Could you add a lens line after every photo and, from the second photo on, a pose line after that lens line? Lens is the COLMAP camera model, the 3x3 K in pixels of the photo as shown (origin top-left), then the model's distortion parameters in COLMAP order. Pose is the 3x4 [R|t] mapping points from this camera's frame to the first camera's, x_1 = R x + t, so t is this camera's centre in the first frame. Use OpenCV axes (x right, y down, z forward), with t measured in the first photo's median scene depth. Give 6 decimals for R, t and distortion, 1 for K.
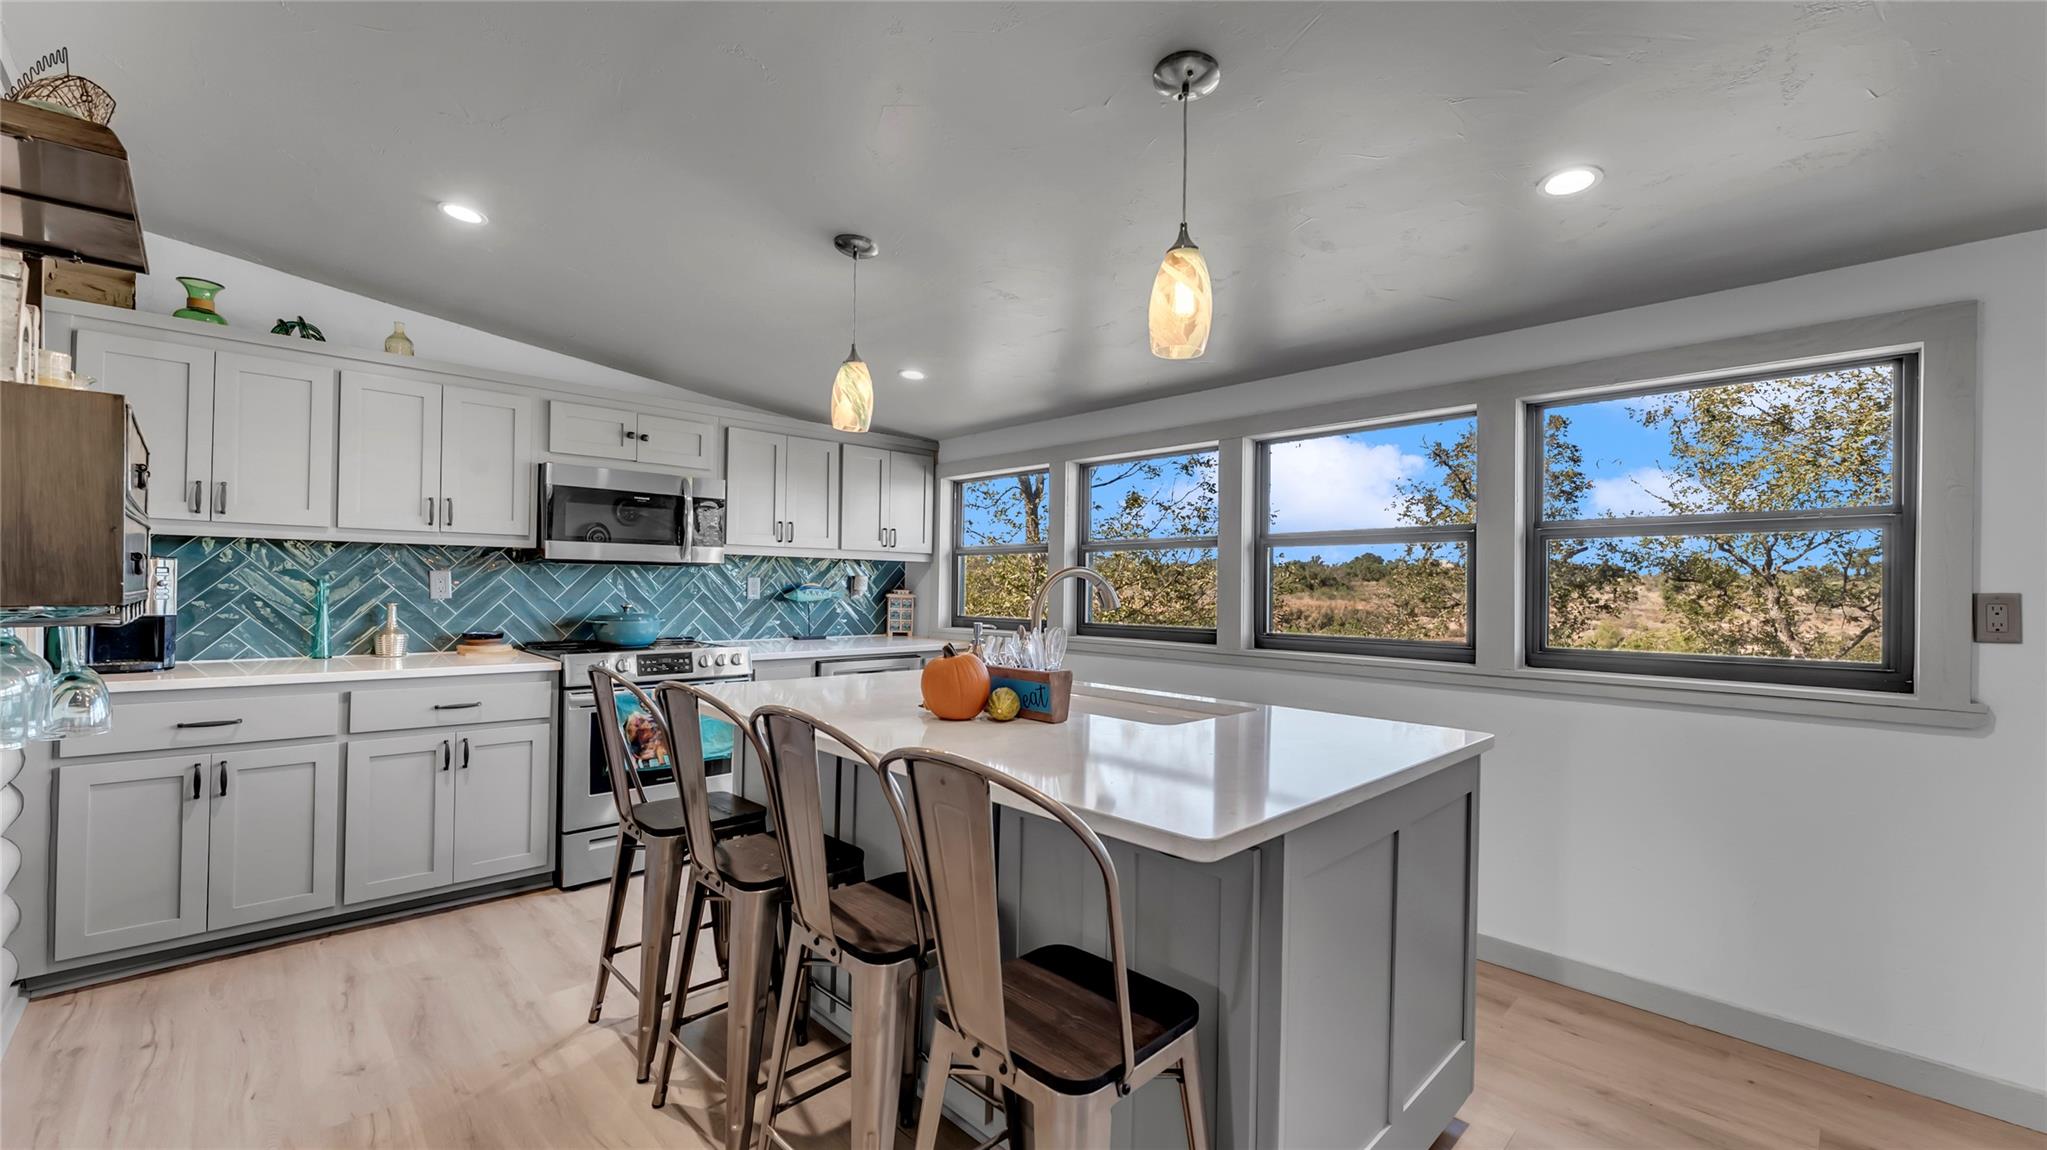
lens RADIAL K [[818.3, 0, 1006.7], [0, 818.3, 577.2], [0, 0, 1]] dist [-0.001260, -0.000516]
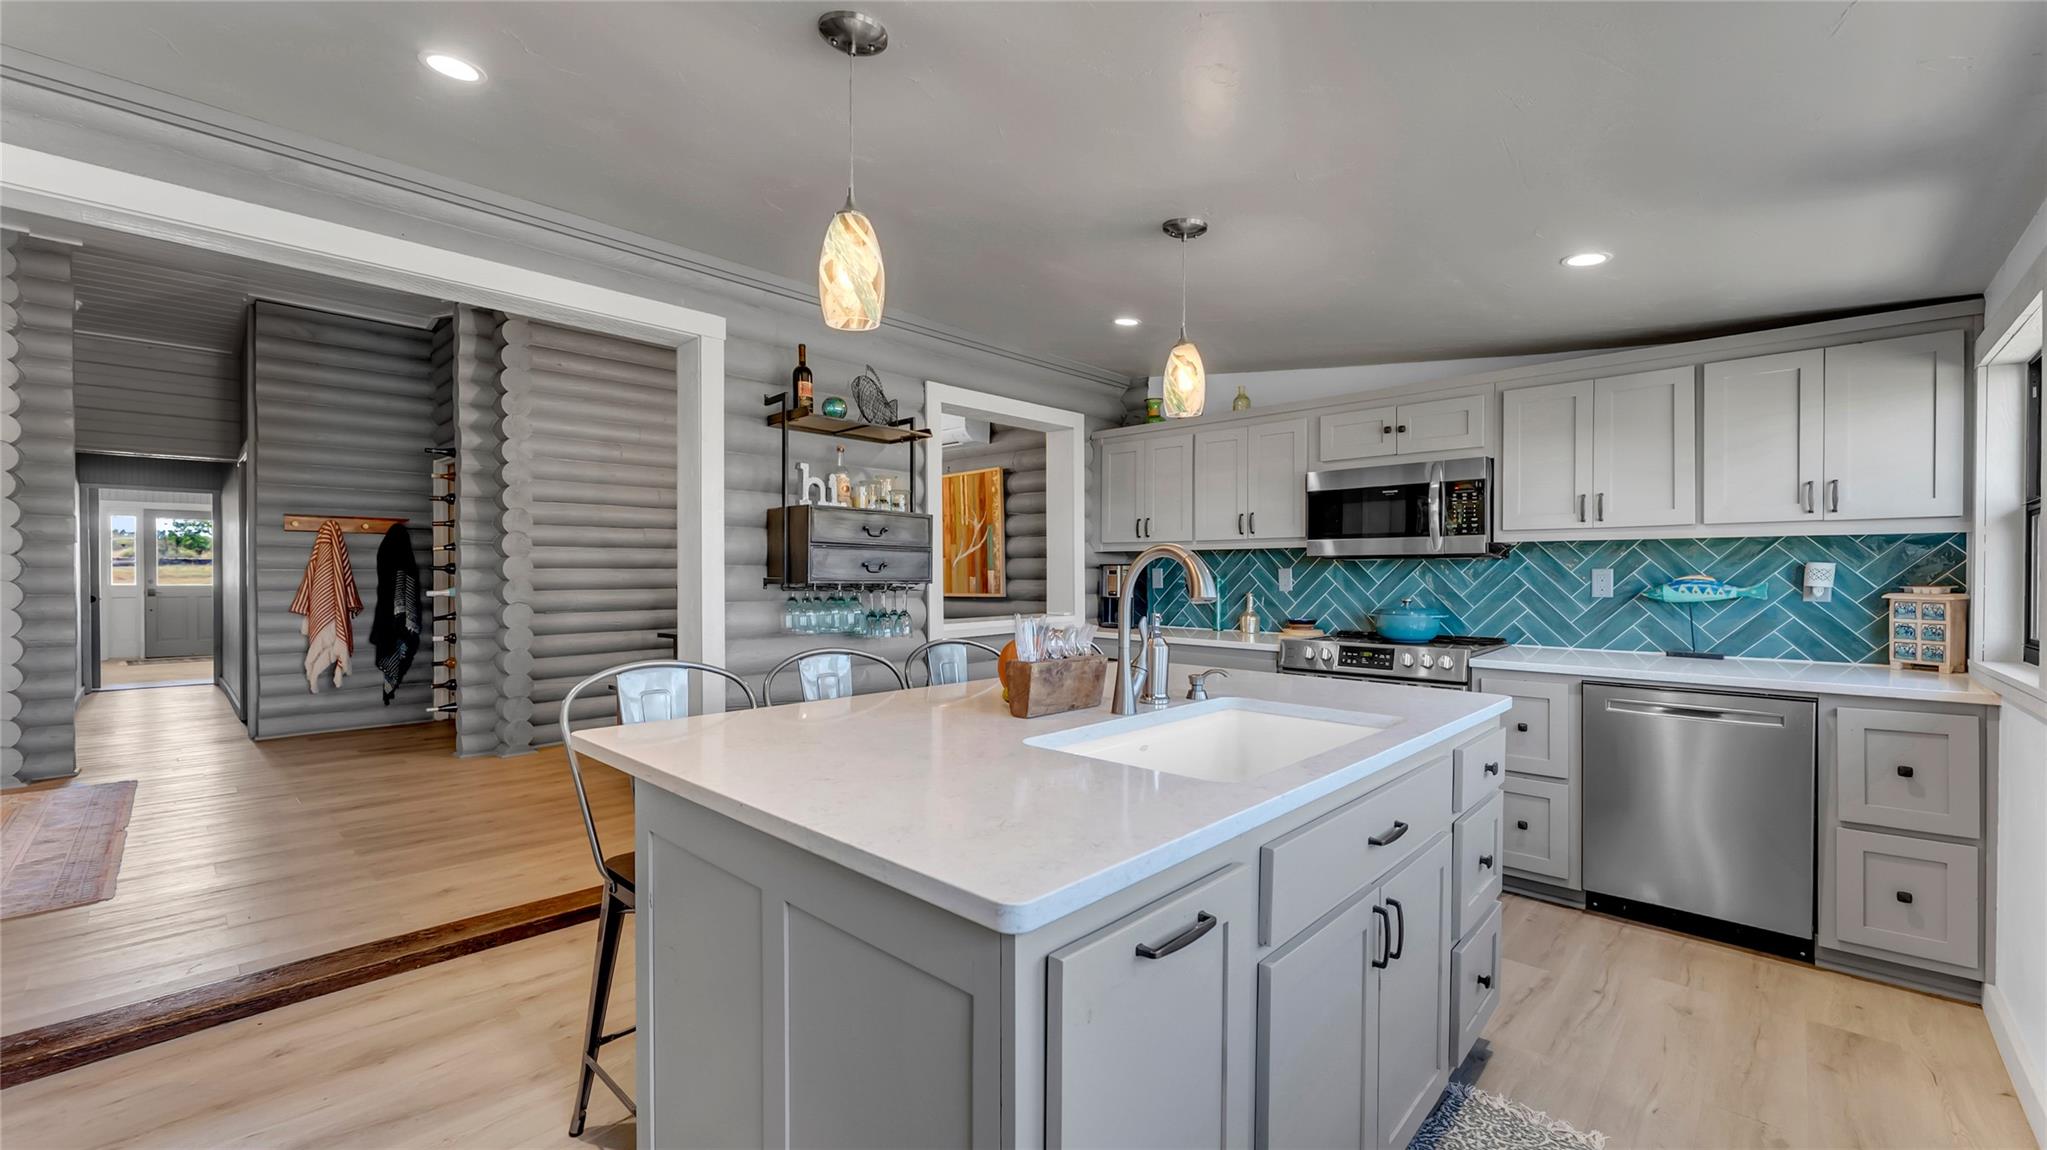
lens RADIAL K [[818.3, 0, 1016.5], [0, 818.3, 577.8], [0, 0, 1]] dist [-0.001260, -0.000516]
pose [[0.038259, -0.007685, -0.999238, 0.487893], [0.009620, 0.999927, -0.007322, 0.010234], [0.999222, -0.009333, 0.038330, 0.469716]]
